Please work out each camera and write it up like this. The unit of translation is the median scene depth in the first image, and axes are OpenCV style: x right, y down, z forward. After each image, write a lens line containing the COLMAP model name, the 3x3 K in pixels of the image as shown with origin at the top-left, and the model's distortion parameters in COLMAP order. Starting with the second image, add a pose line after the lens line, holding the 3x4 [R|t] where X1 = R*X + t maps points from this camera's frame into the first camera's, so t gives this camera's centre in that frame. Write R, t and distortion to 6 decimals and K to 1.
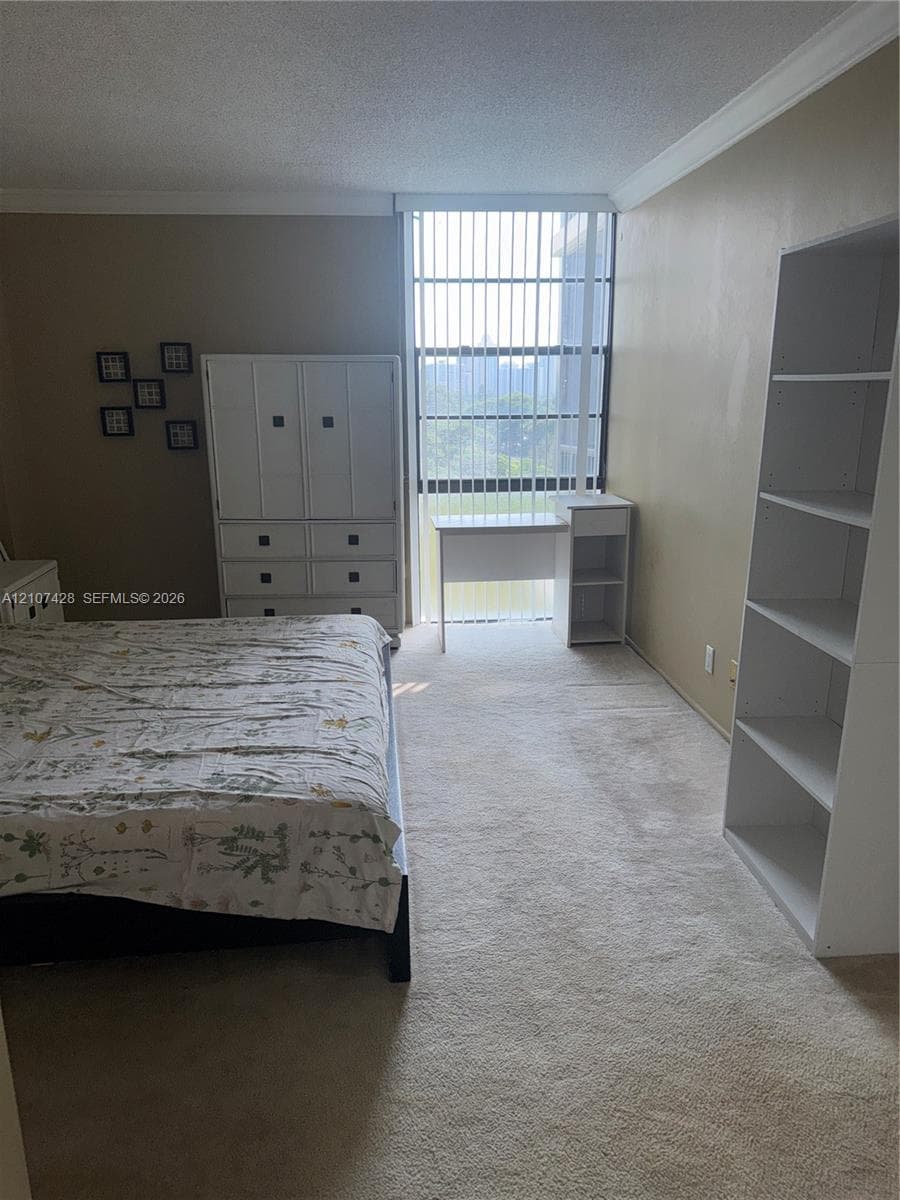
lens RADIAL K [[843.6, 0, 448.0], [0, 843.6, 610.0], [0, 0, 1]] dist [0.063693, -0.092822]
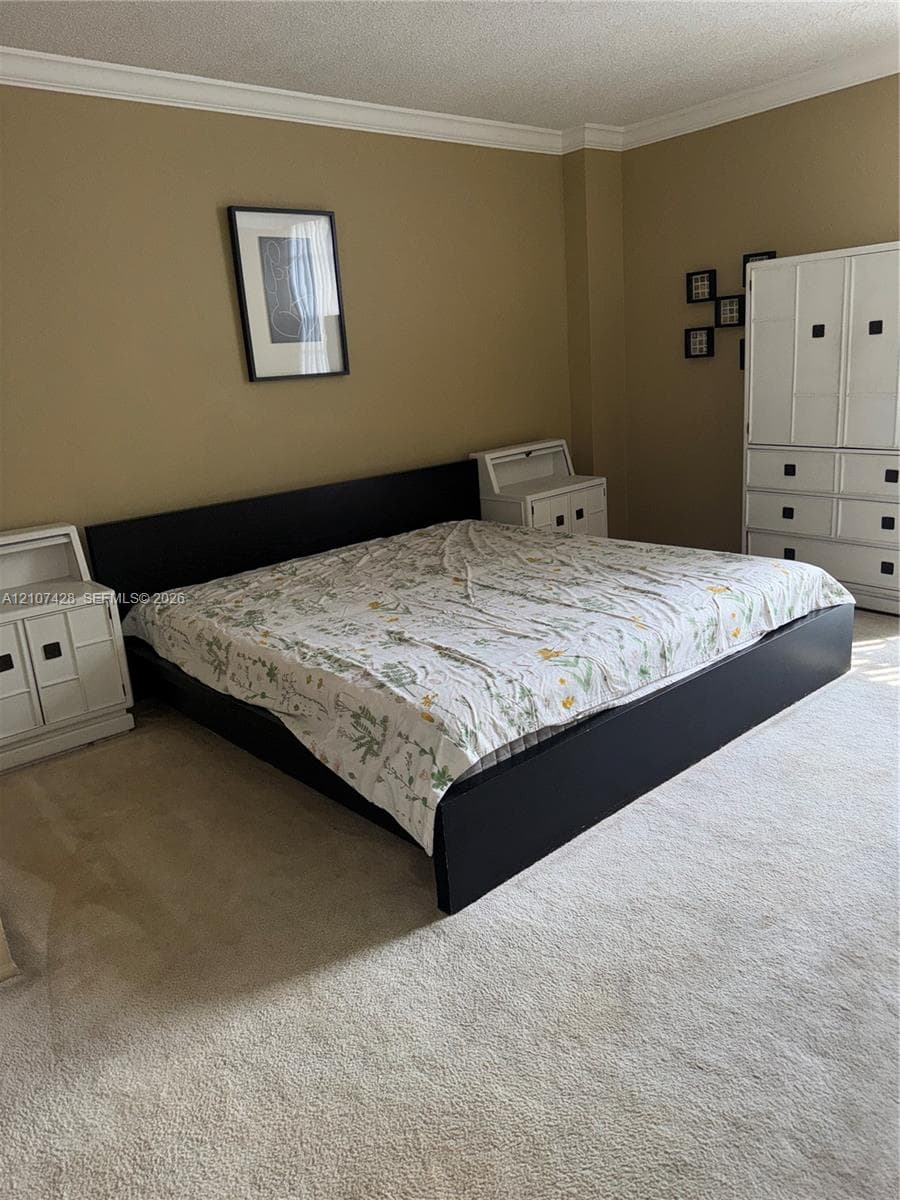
lens RADIAL K [[843.6, 0, 440.0], [0, 843.6, 594.6], [0, 0, 1]] dist [0.063693, -0.092822]
pose [[0.579951, 0.179949, -0.794529, 0.519601], [-0.130796, 0.983214, 0.127211, -0.034883], [0.804083, 0.030145, 0.593752, 0.323139]]
